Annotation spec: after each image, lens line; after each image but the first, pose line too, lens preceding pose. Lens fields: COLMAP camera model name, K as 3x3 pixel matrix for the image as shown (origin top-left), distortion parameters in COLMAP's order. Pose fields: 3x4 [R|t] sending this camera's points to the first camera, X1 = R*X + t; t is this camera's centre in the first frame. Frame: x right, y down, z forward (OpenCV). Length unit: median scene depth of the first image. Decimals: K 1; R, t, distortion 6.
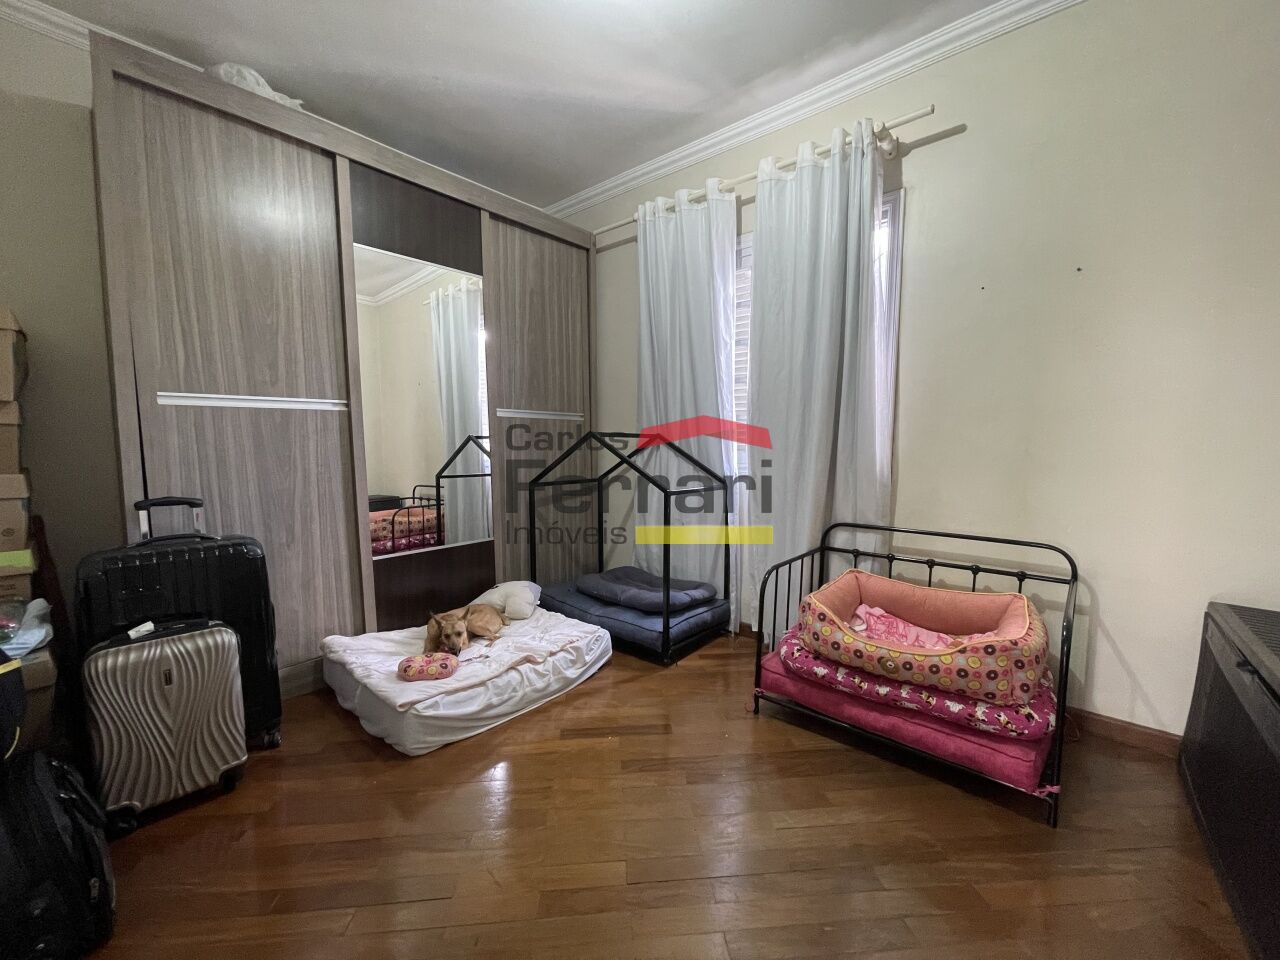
lens RADIAL K [[514.7, 0, 640.0], [0, 514.7, 480.0], [0, 0, 1]] dist [-0.008480, 0.000327]
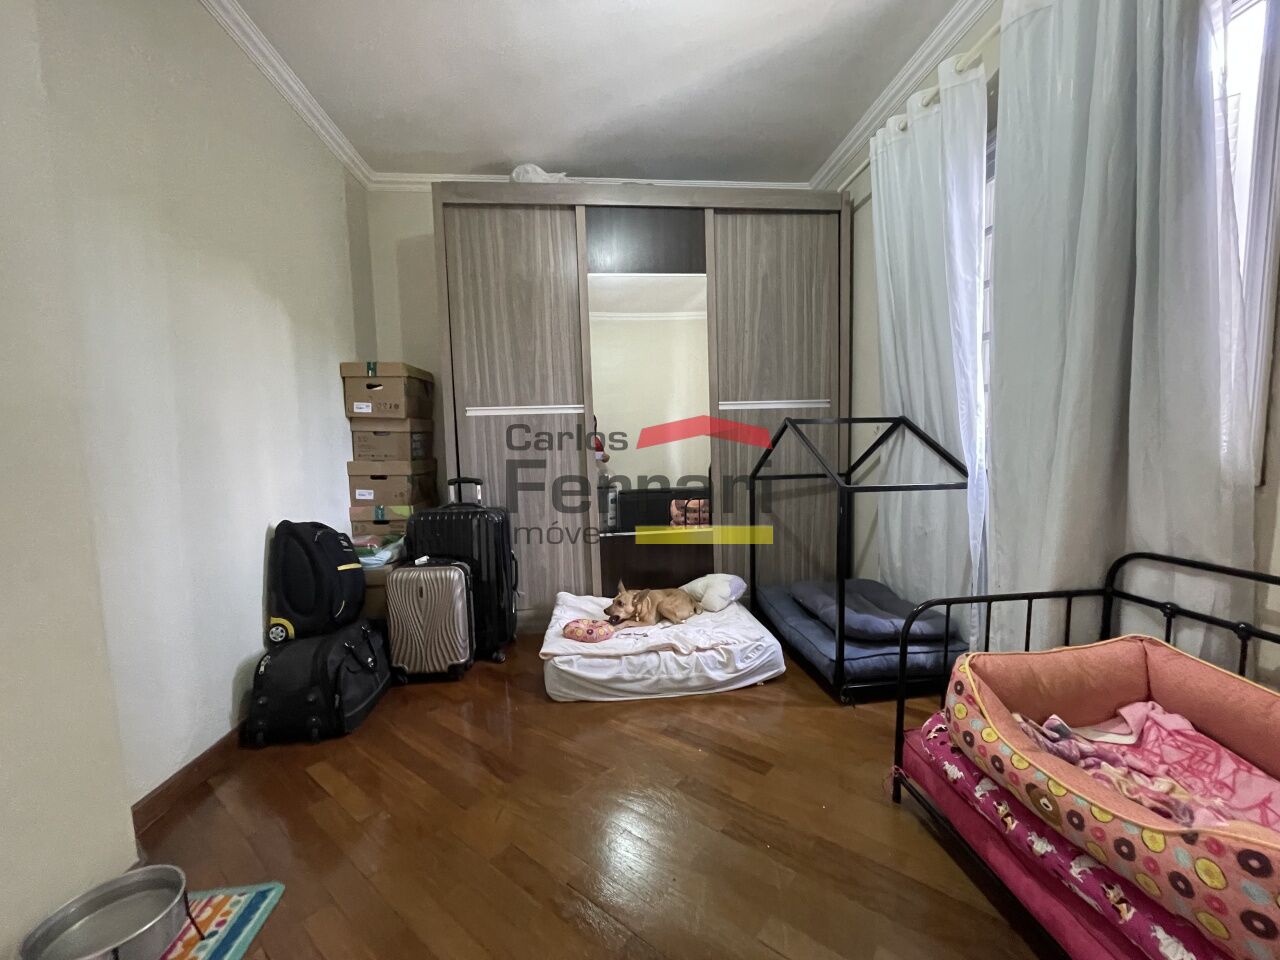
lens RADIAL K [[508.1, 0, 640.0], [0, 508.1, 480.0], [0, 0, 1]] dist [0.003343, 0.000602]
pose [[0.732034, 0.025731, -0.680782, 0.402746], [-0.024735, 0.999631, 0.011185, 0.010664], [0.680819, 0.008651, 0.732401, 0.222541]]
